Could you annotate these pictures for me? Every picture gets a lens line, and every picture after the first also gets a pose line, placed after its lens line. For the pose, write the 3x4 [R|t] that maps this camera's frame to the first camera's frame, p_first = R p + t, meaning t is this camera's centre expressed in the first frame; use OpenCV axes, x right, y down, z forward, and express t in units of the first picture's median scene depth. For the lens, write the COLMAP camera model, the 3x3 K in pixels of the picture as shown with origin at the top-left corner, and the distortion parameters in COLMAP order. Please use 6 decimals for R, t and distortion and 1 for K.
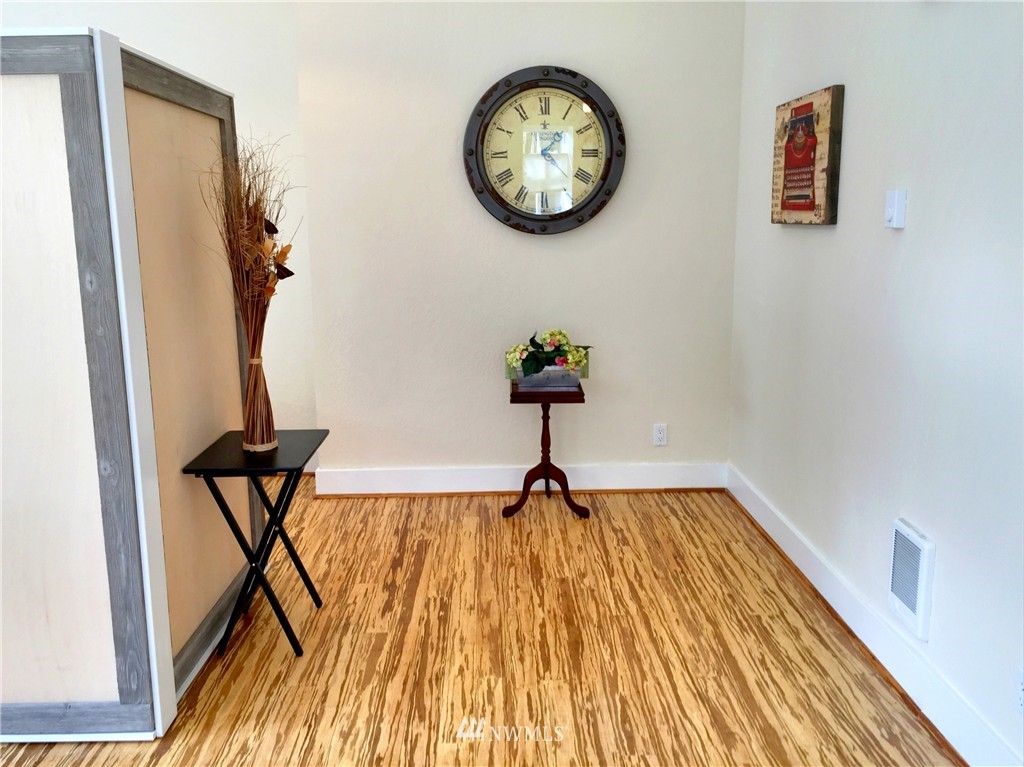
lens RADIAL K [[875.4, 0, 505.4], [0, 875.4, 370.8], [0, 0, 1]] dist [0.084037, -0.114041]
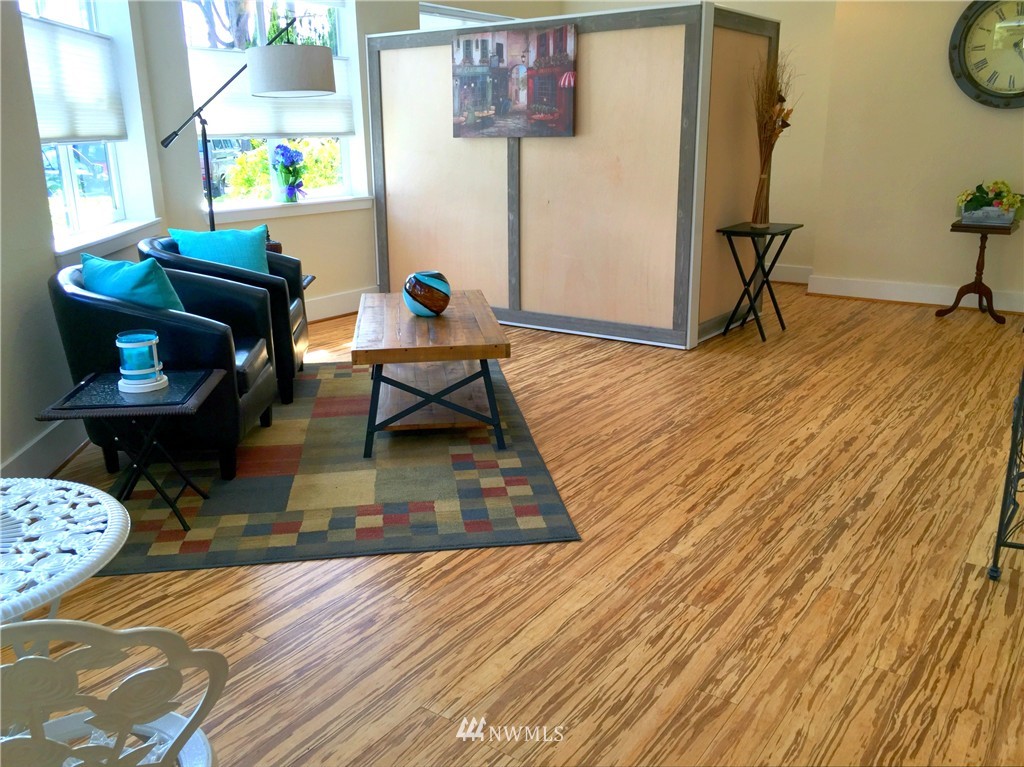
lens RADIAL K [[875.4, 0, 510.0], [0, 875.4, 384.3], [0, 0, 1]] dist [0.084037, -0.114041]
pose [[0.801179, 0.165808, -0.574995, 0.422436], [-0.102064, 0.984631, 0.141720, 0.209925], [0.589656, -0.054857, 0.805789, -0.811155]]
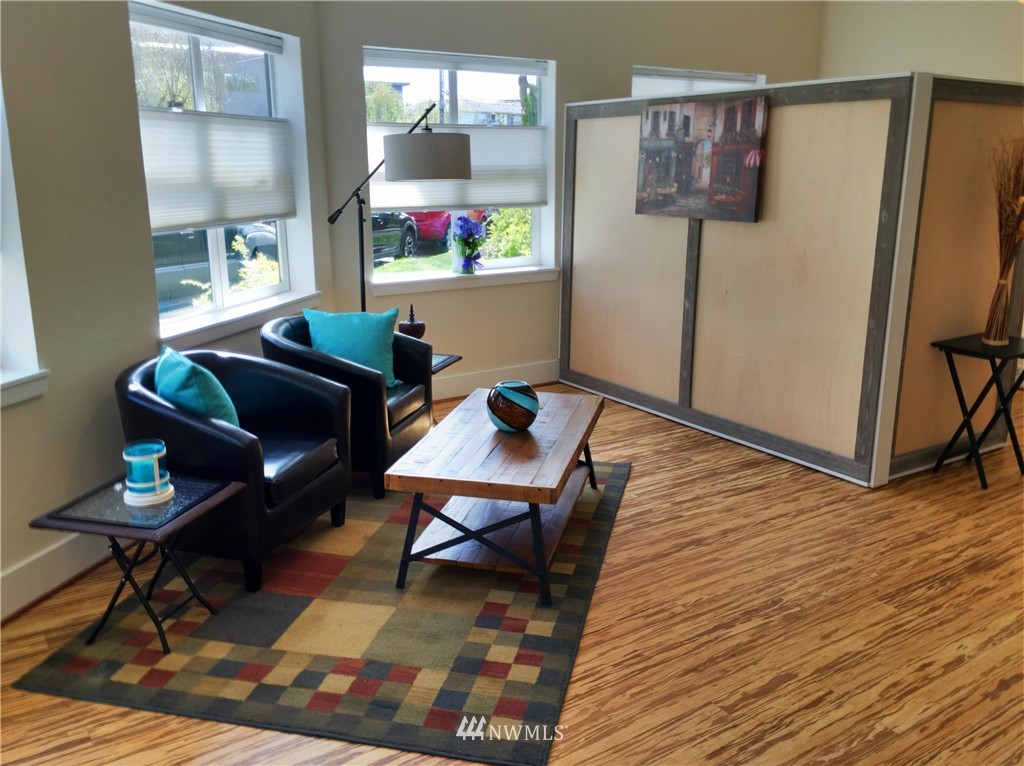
lens RADIAL K [[875.4, 0, 509.8], [0, 875.4, 378.4], [0, 0, 1]] dist [0.084037, -0.114041]
pose [[0.536409, 0.214185, -0.816327, 0.508987], [-0.157460, 0.975675, 0.152527, 0.049661], [0.829139, 0.046722, 0.557087, -0.466805]]
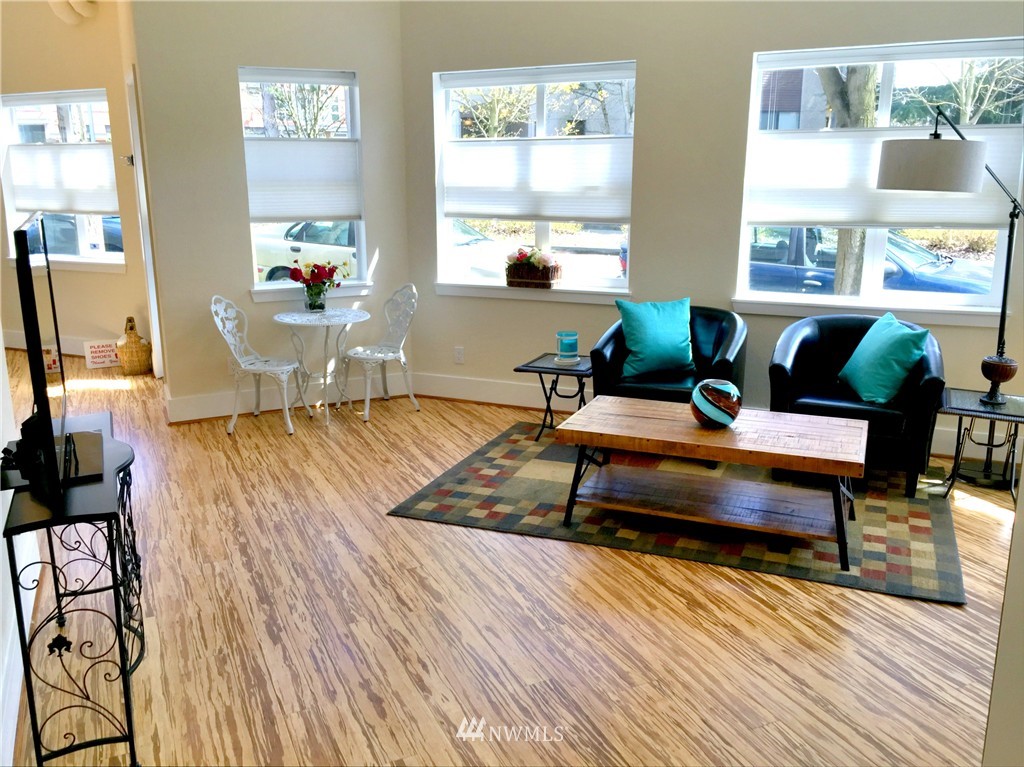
lens RADIAL K [[875.4, 0, 510.2], [0, 875.4, 379.8], [0, 0, 1]] dist [0.084037, -0.114041]
pose [[-0.919215, 0.105643, -0.379319, 0.280764], [-0.056735, 0.917749, 0.393087, -0.258331], [0.389647, 0.382852, -0.837615, 1.212504]]
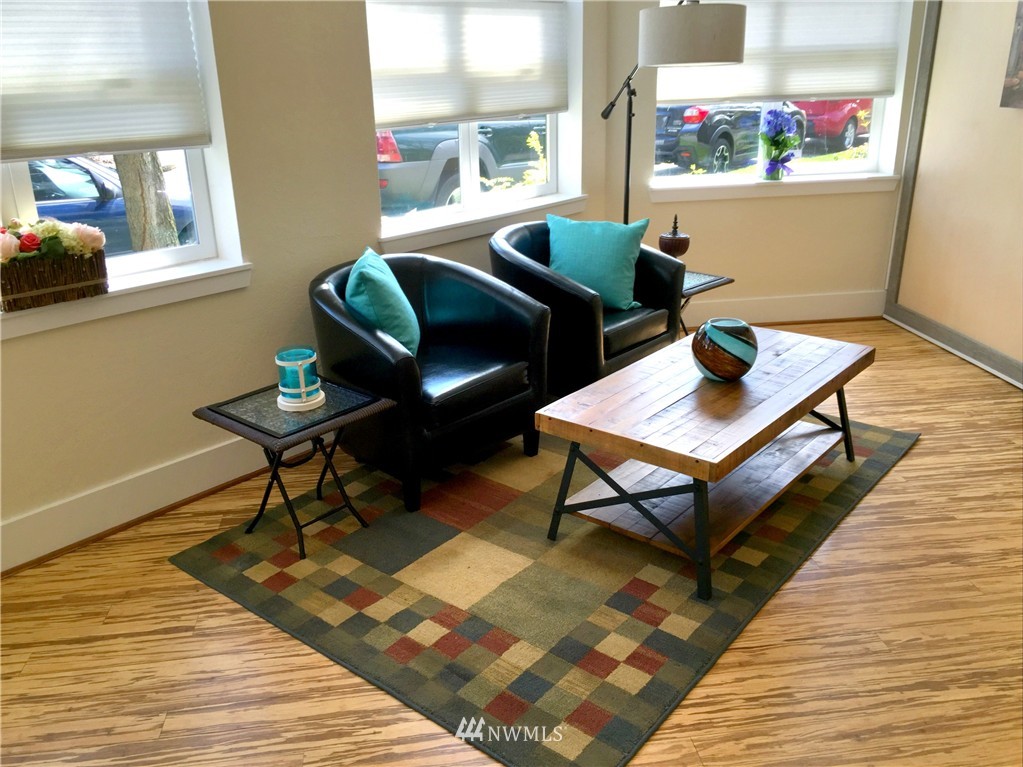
lens RADIAL K [[874.5, 0, 510.6], [0, 874.5, 384.8], [0, 0, 1]] dist [0.084037, -0.114041]
pose [[0.112544, 0.355276, -0.927962, 0.435533], [-0.157776, 0.928436, 0.336322, 0.010977], [0.981041, 0.108559, 0.160544, -0.169892]]
